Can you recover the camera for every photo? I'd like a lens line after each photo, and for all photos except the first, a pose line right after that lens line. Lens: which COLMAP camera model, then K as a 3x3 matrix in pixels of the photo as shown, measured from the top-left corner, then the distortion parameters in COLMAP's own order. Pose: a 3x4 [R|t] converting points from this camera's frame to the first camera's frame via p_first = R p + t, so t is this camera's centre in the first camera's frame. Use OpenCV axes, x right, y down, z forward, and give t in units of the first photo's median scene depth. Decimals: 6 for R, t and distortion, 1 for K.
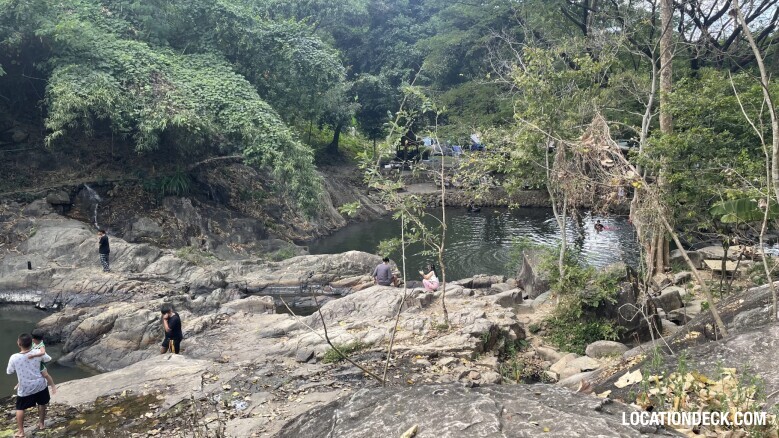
lens RADIAL K [[579.3, 0, 385.9], [0, 579.3, 218.7], [0, 0, 1]] dist [0.091753, -0.120383]
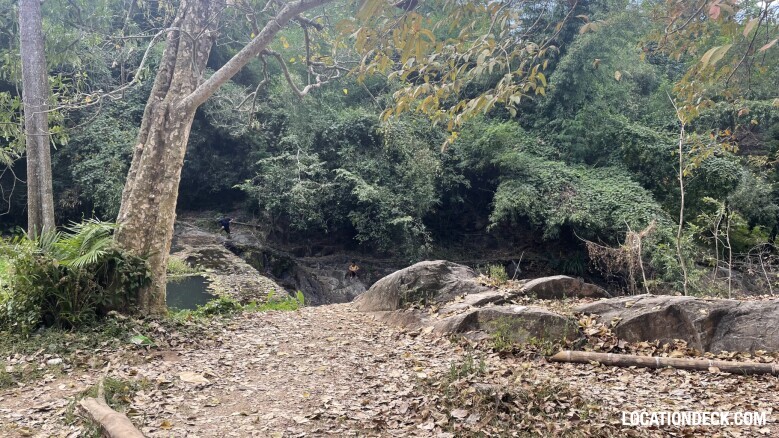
lens RADIAL K [[579.3, 0, 385.9], [0, 579.3, 218.7], [0, 0, 1]] dist [0.091753, -0.120383]
pose [[0.722592, 0.025955, -0.690787, 0.269389], [-0.138939, 0.984356, -0.108351, 0.041980], [0.677168, 0.174271, 0.714894, -0.266889]]
